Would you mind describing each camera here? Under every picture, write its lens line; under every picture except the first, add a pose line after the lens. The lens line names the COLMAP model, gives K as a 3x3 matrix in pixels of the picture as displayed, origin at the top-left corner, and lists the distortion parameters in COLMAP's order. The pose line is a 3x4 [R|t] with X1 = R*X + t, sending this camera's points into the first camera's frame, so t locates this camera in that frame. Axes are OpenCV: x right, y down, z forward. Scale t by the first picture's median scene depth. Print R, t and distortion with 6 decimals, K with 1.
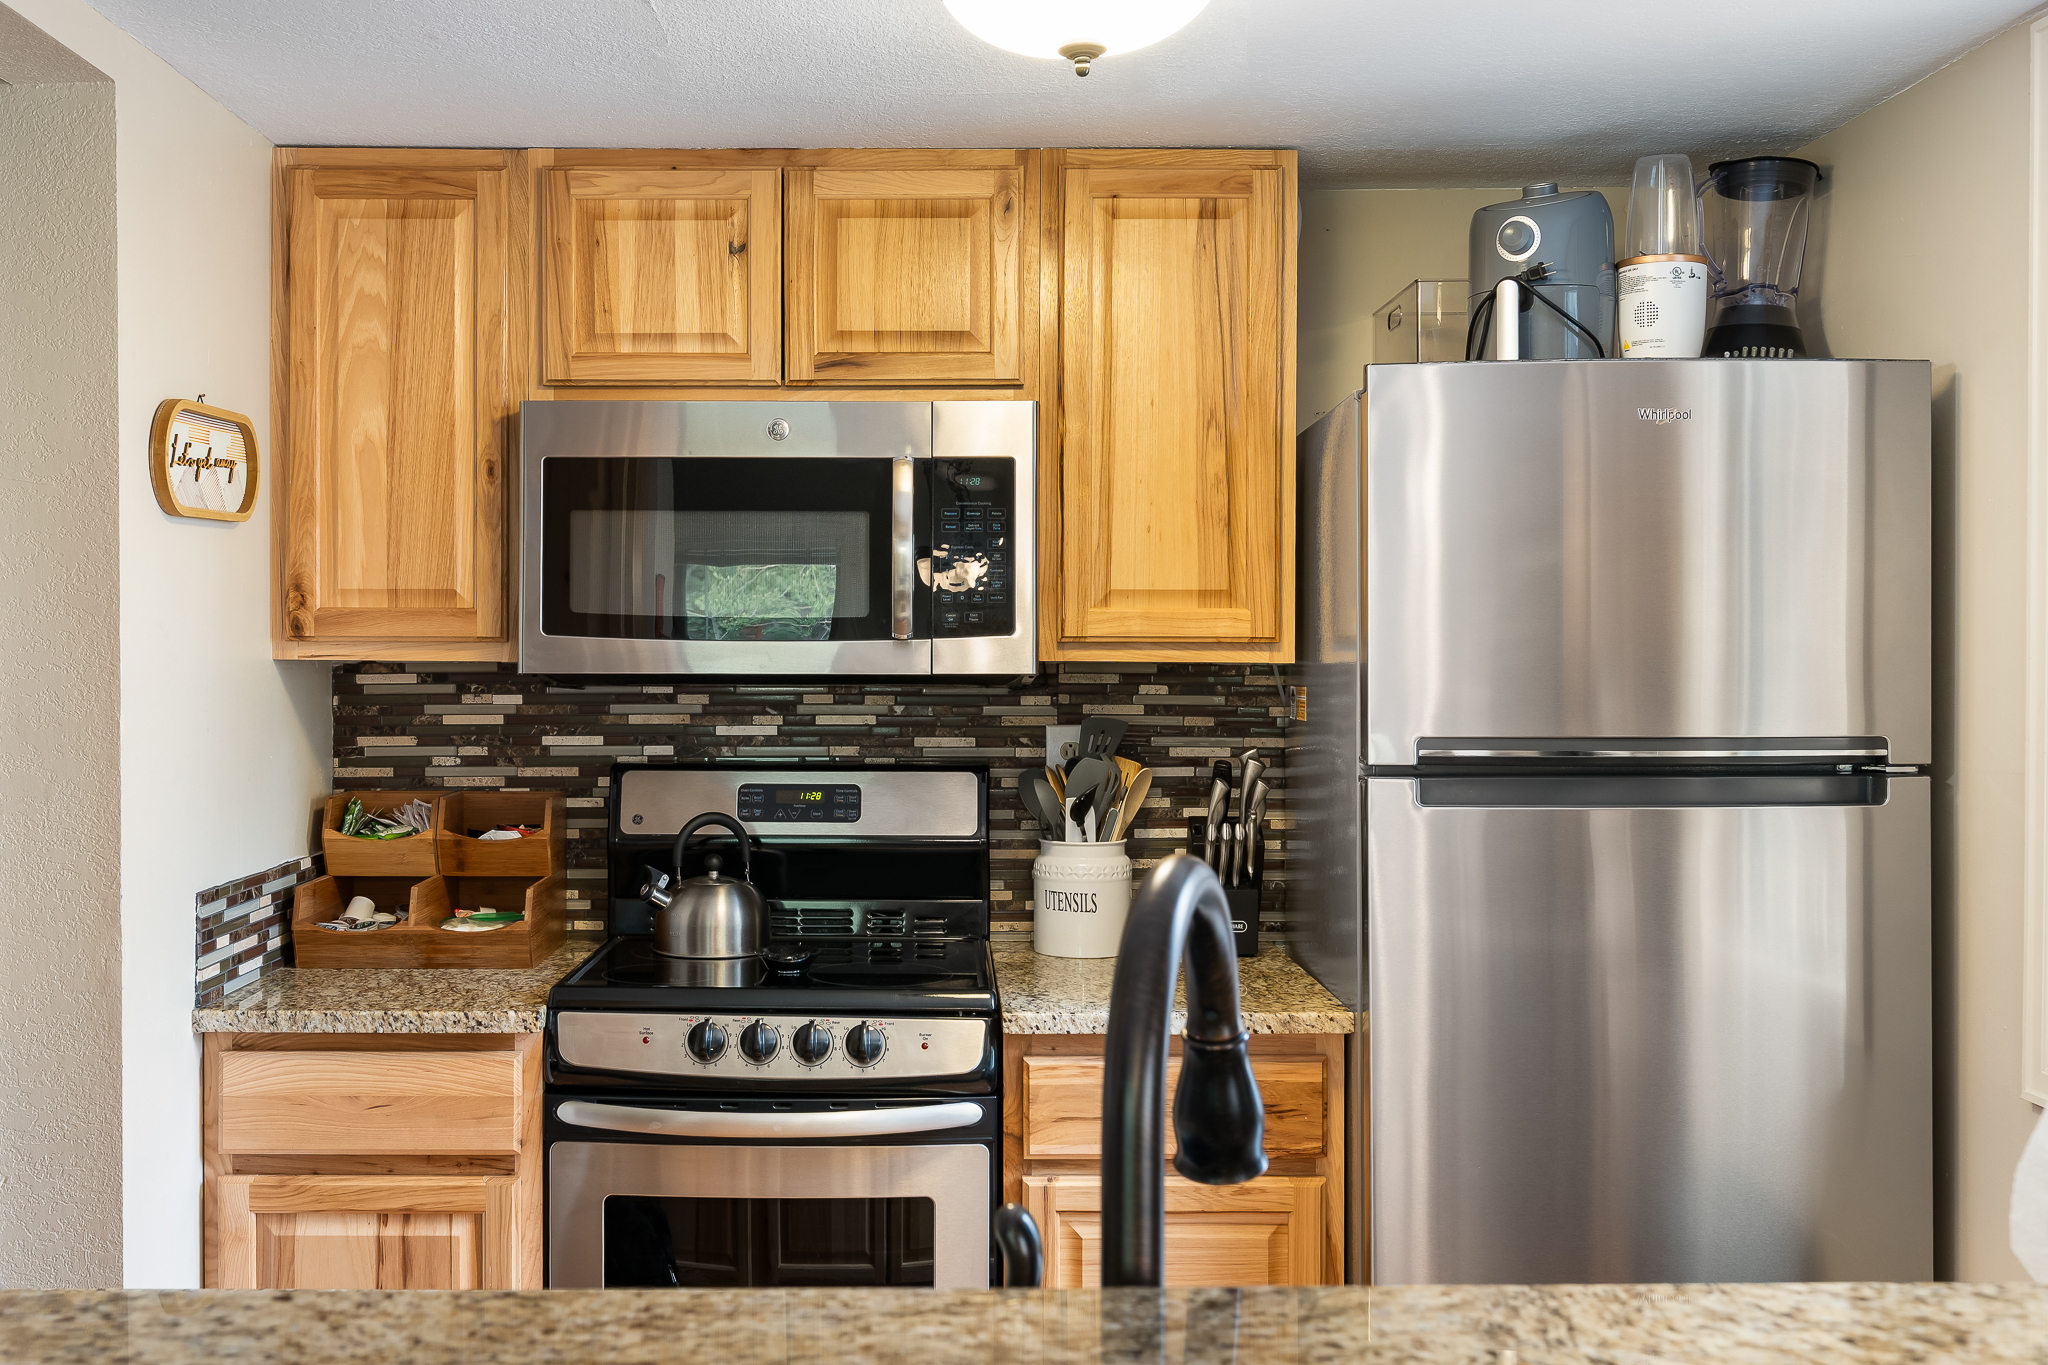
lens RADIAL K [[2047.3, 0, 943.8], [0, 2047.3, 656.2], [0, 0, 1]] dist [-0.002767, -0.004192]
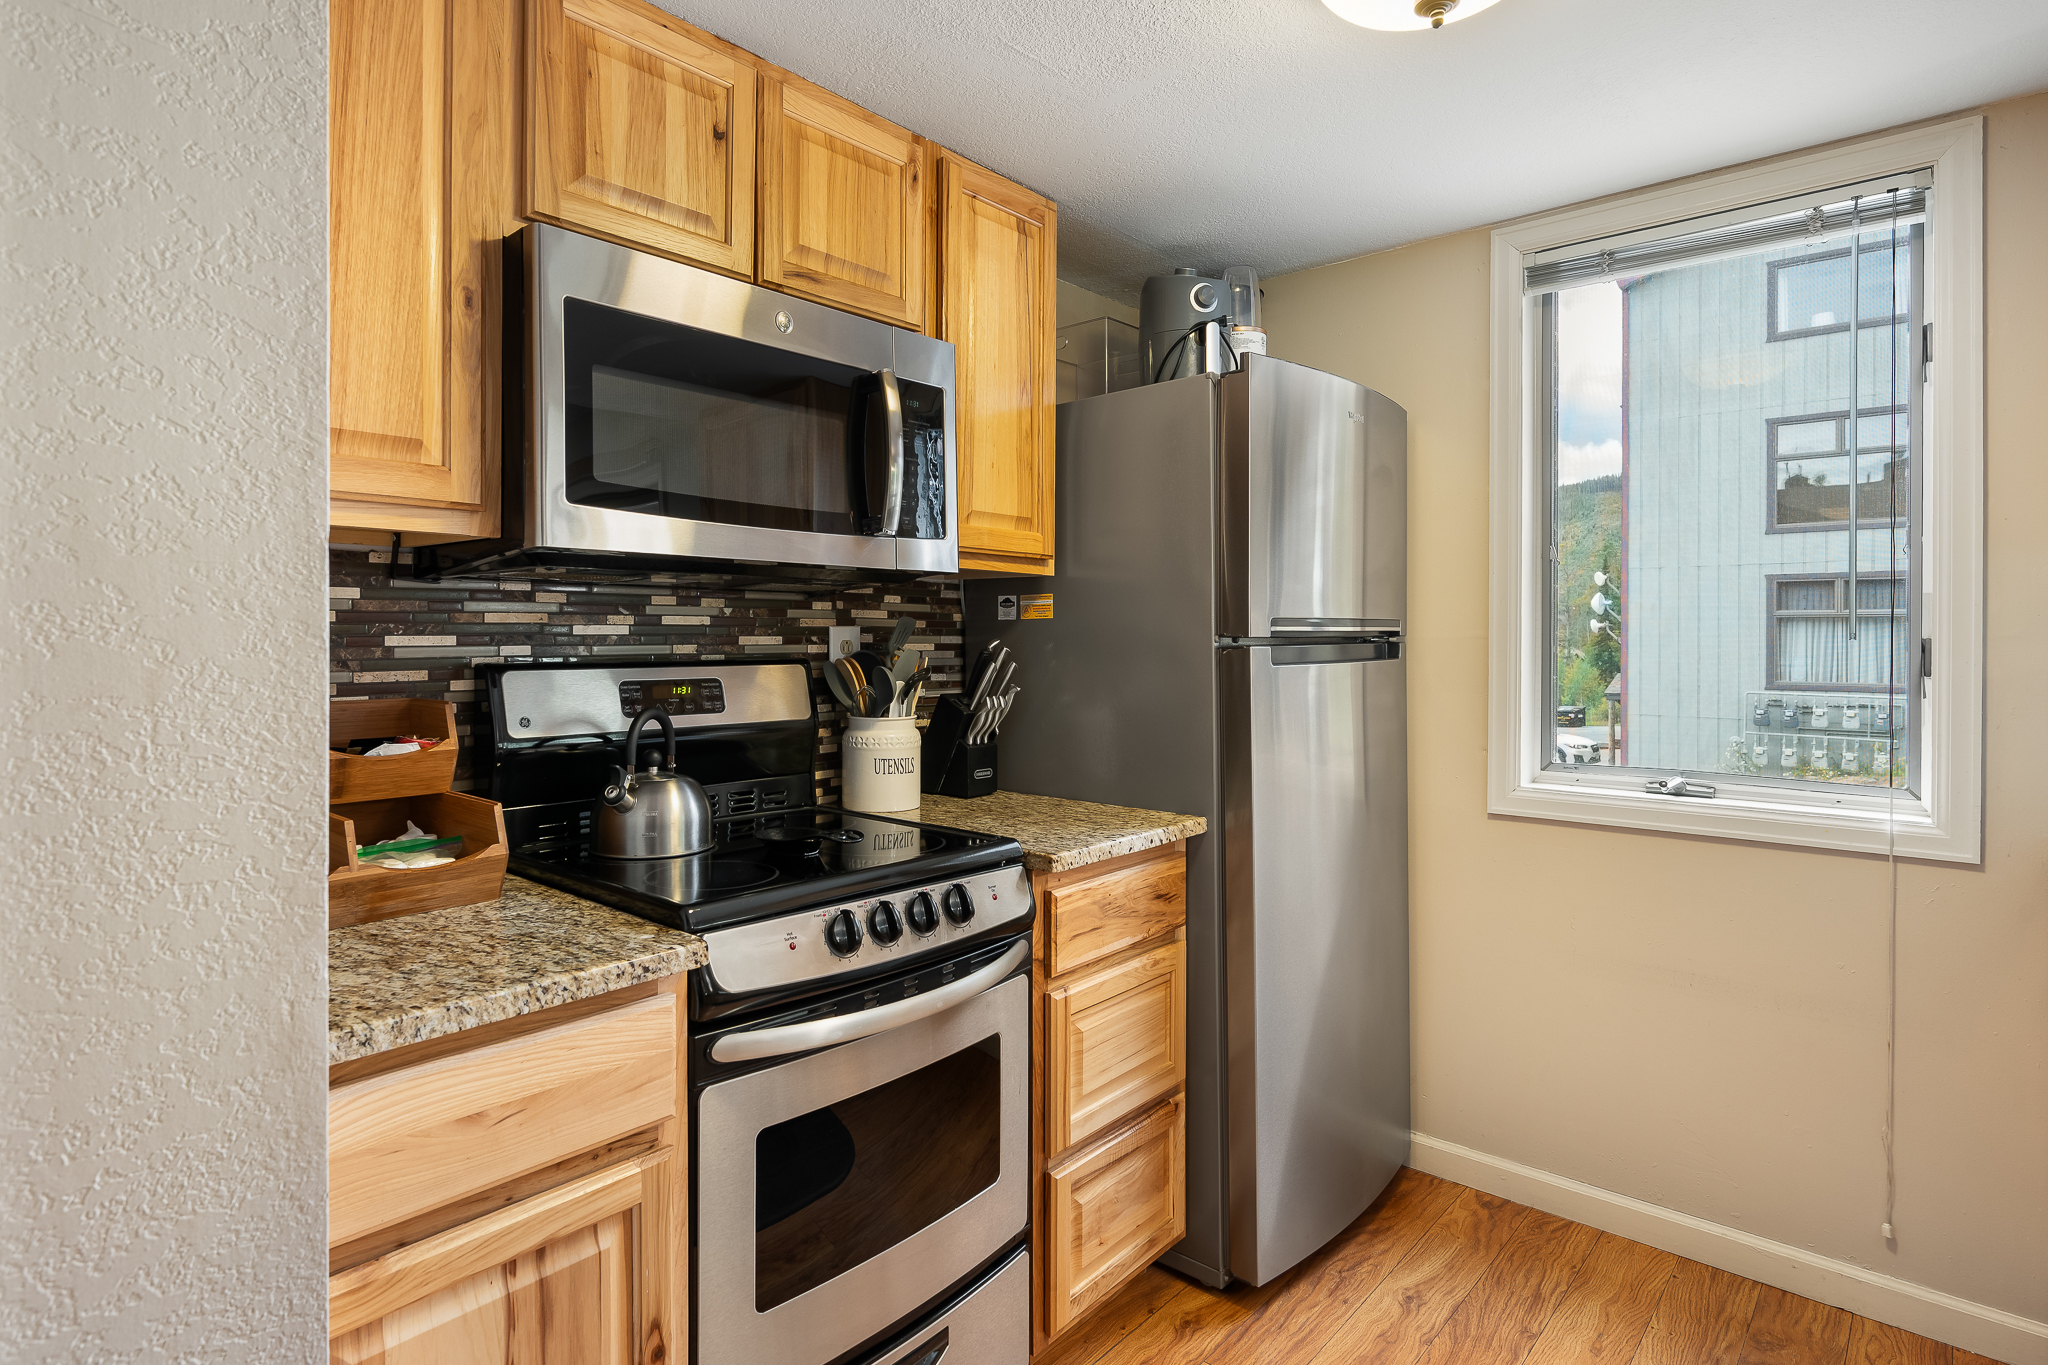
lens RADIAL K [[1075.6, 0, 987.0], [0, 1075.6, 637.4], [0, 0, 1]] dist [0.000615, -0.000134]
pose [[0.673978, -0.003523, 0.738743, -0.390357], [0.005400, 0.999985, -0.000158, 0.044478], [-0.738732, 0.004096, 0.673987, 0.541419]]
